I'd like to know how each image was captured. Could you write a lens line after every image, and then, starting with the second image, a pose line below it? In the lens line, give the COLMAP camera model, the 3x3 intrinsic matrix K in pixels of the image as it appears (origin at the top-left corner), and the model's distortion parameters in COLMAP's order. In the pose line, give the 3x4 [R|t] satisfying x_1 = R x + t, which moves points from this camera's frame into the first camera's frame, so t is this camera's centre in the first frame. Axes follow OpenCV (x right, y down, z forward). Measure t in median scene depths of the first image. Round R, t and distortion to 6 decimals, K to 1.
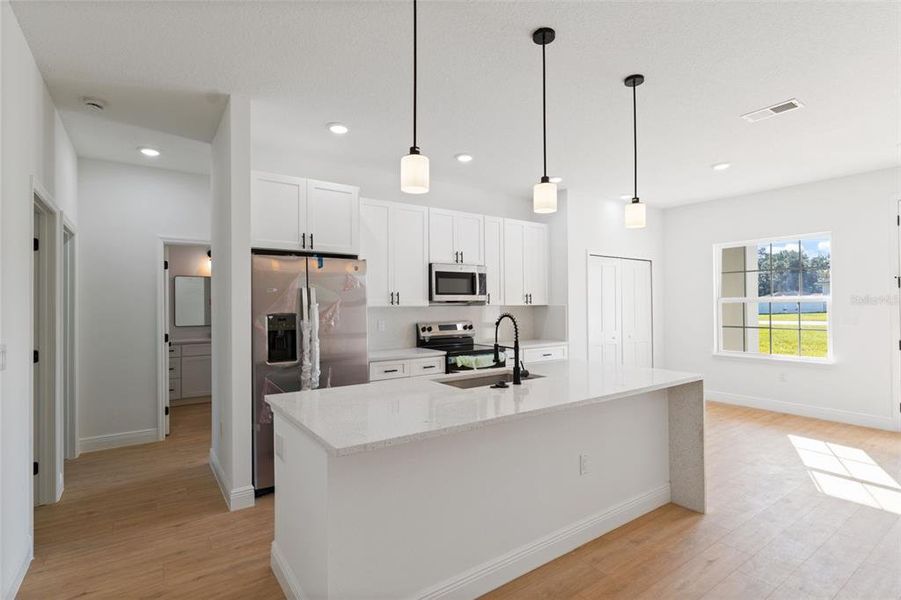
lens RADIAL K [[437.4, 0, 455.1], [0, 437.4, 298.6], [0, 0, 1]] dist [0.002547, -0.002039]
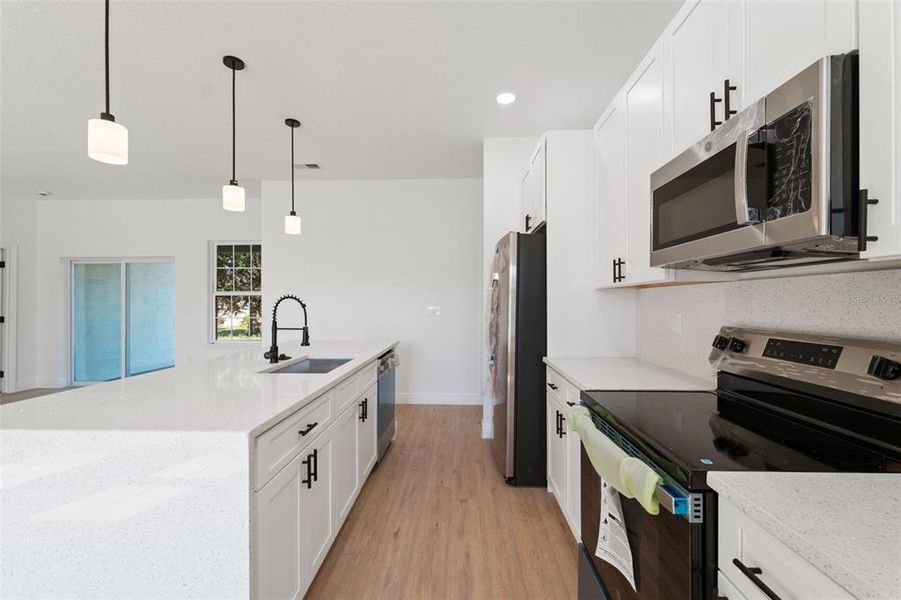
lens RADIAL K [[356.3, 0, 451.3], [0, 356.3, 300.7], [0, 0, 1]] dist [0.000848, -0.000107]
pose [[-0.610086, 0.005689, -0.792314, 0.340968], [0.017971, 0.999816, -0.006658, 0.036028], [0.792131, -0.018301, -0.610077, 1.116750]]
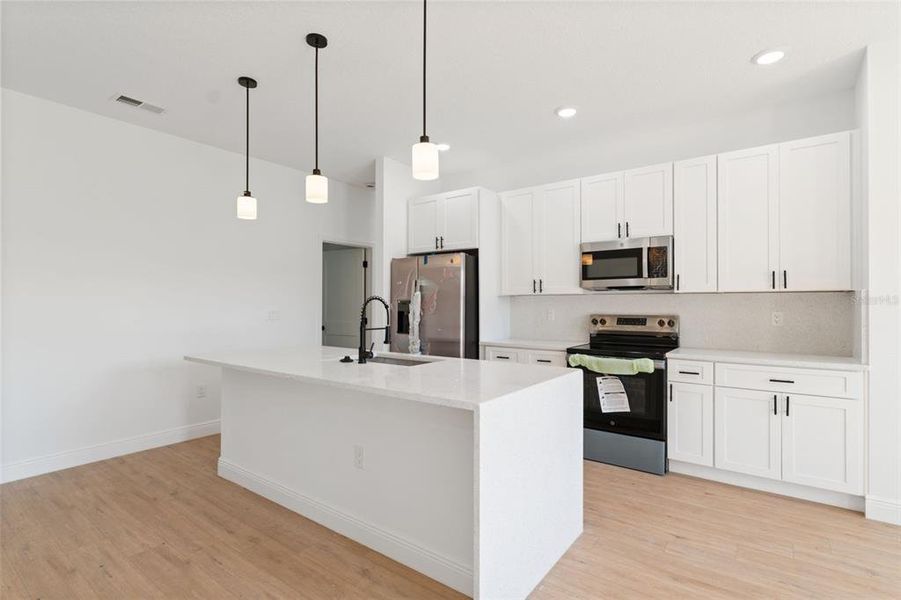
lens RADIAL K [[437.4, 0, 451.0], [0, 437.4, 302.5], [0, 0, 1]] dist [0.002547, -0.002039]
pose [[0.306621, 0.002603, -0.951828, 0.723060], [0.011297, 0.999916, 0.006373, 0.027320], [0.951765, -0.012707, 0.306566, 0.529841]]
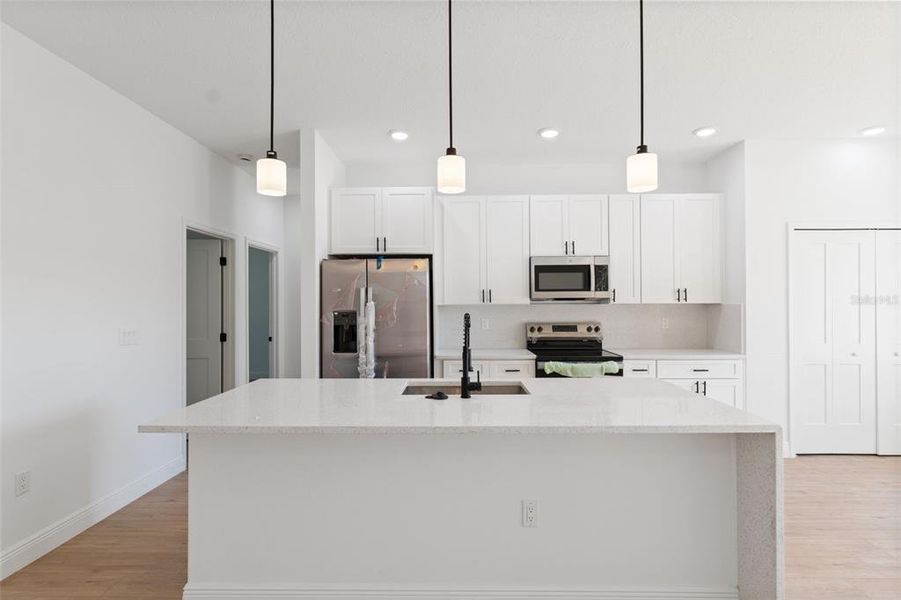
lens RADIAL K [[437.4, 0, 452.7], [0, 437.4, 303.5], [0, 0, 1]] dist [0.002547, -0.002039]
pose [[0.806155, 0.002949, -0.591697, 0.373244], [0.007897, 0.999845, 0.015743, 0.000085], [0.591651, -0.017364, 0.806007, 0.184467]]
